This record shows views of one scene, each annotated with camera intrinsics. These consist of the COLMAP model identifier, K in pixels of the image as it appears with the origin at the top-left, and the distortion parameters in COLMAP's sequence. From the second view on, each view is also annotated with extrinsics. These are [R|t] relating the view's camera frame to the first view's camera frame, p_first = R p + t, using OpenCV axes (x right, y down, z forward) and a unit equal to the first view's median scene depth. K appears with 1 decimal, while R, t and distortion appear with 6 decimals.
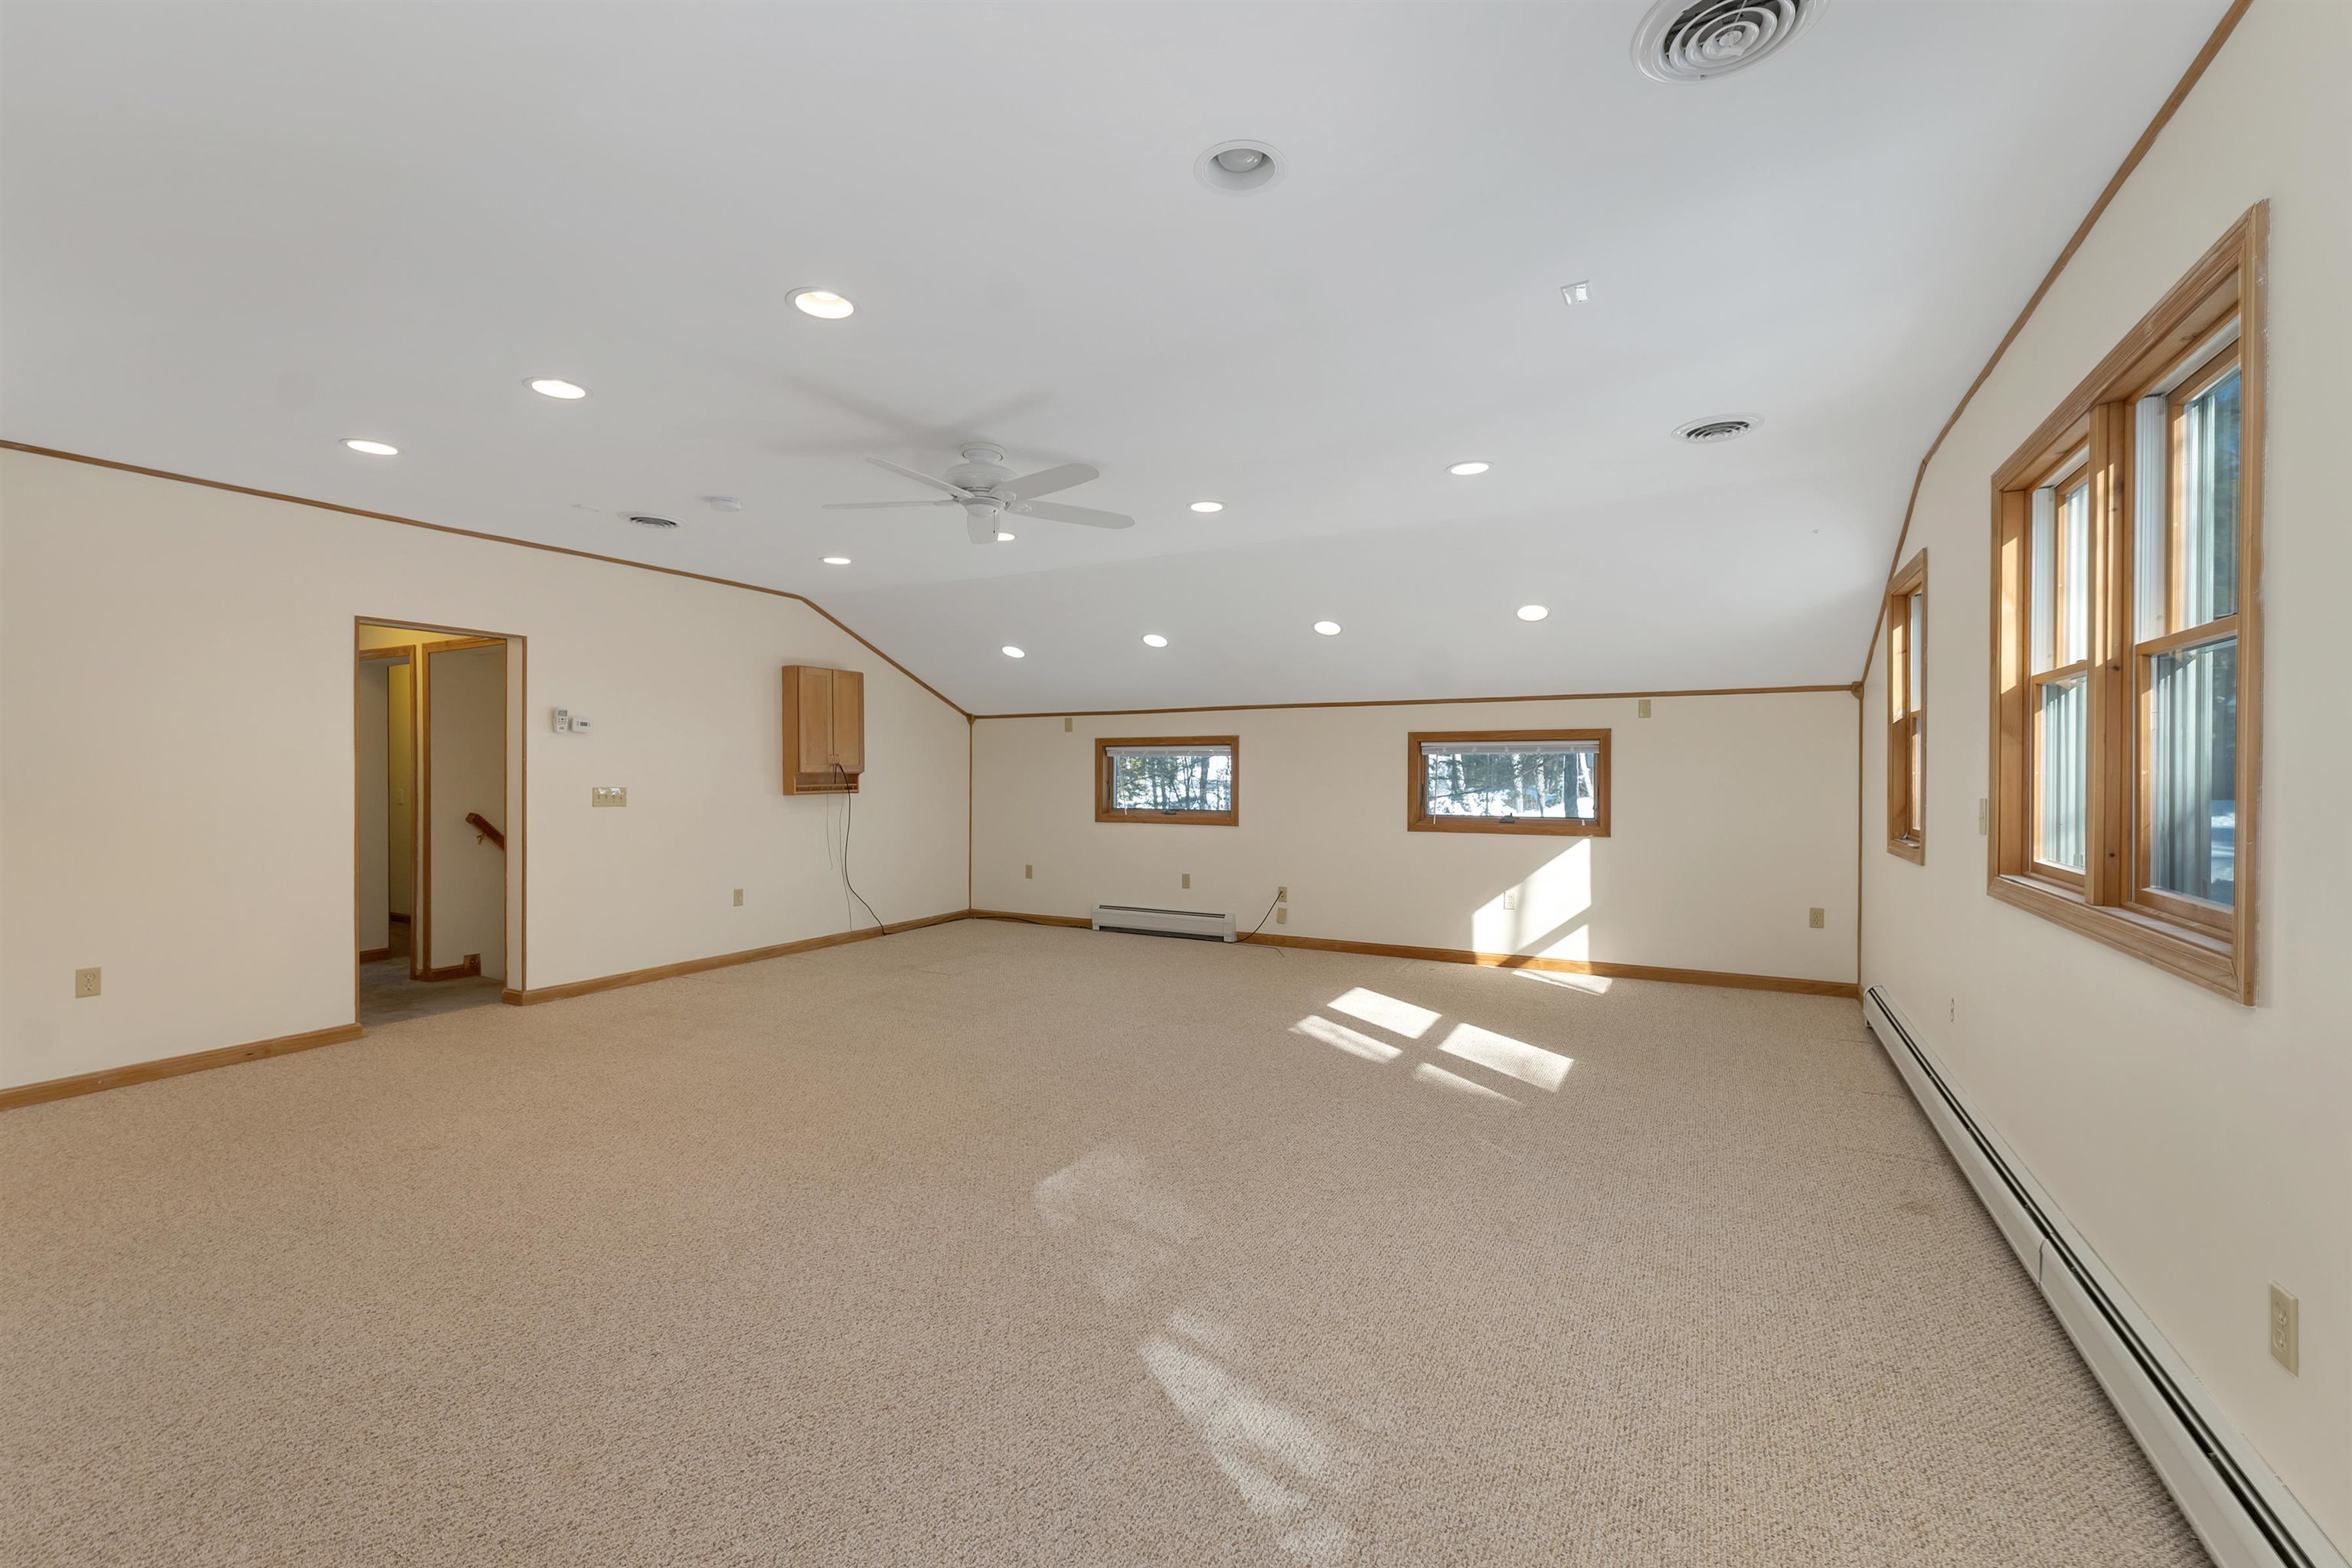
lens RADIAL K [[990.4, 0, 1172.8], [0, 990.4, 780.2], [0, 0, 1]] dist [0.001860, -0.000392]
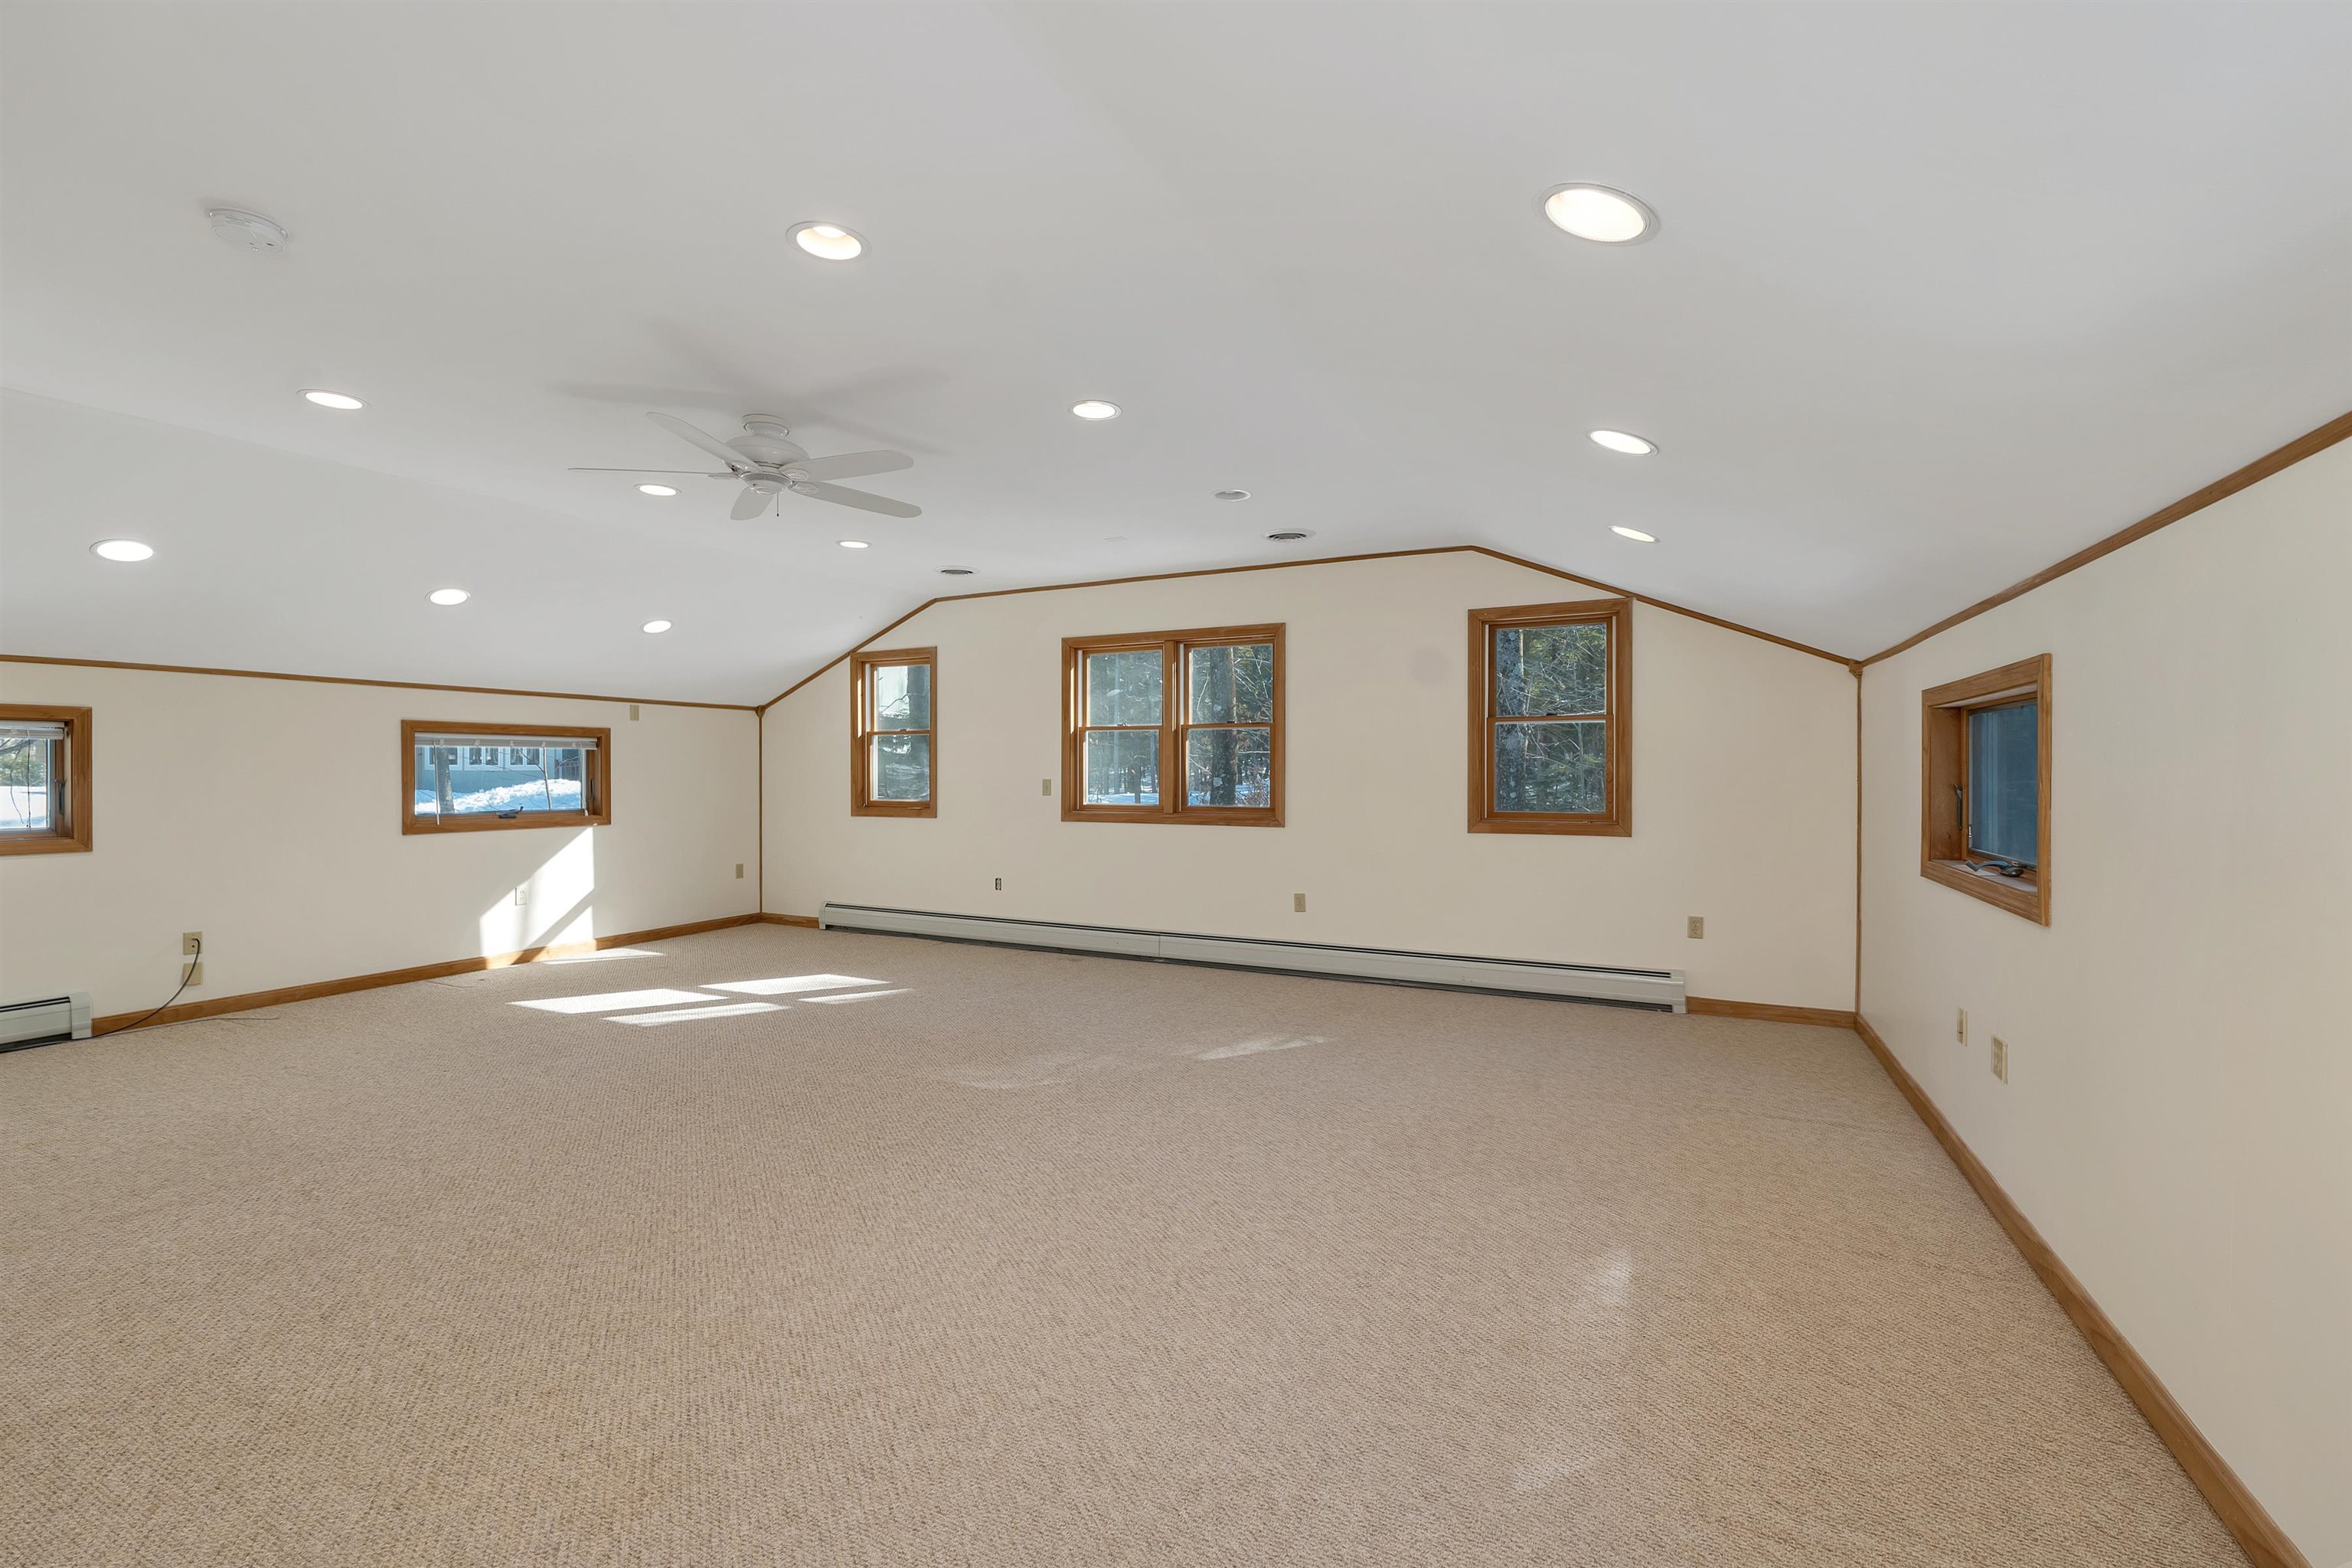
lens RADIAL K [[990.4, 0, 1175.4], [0, 990.4, 775.7], [0, 0, 1]] dist [0.001860, -0.000392]
pose [[-0.044934, -0.006280, 0.998970, -0.704947], [0.006799, 0.999955, 0.006592, -0.001228], [-0.998967, 0.007089, -0.044890, 0.404338]]
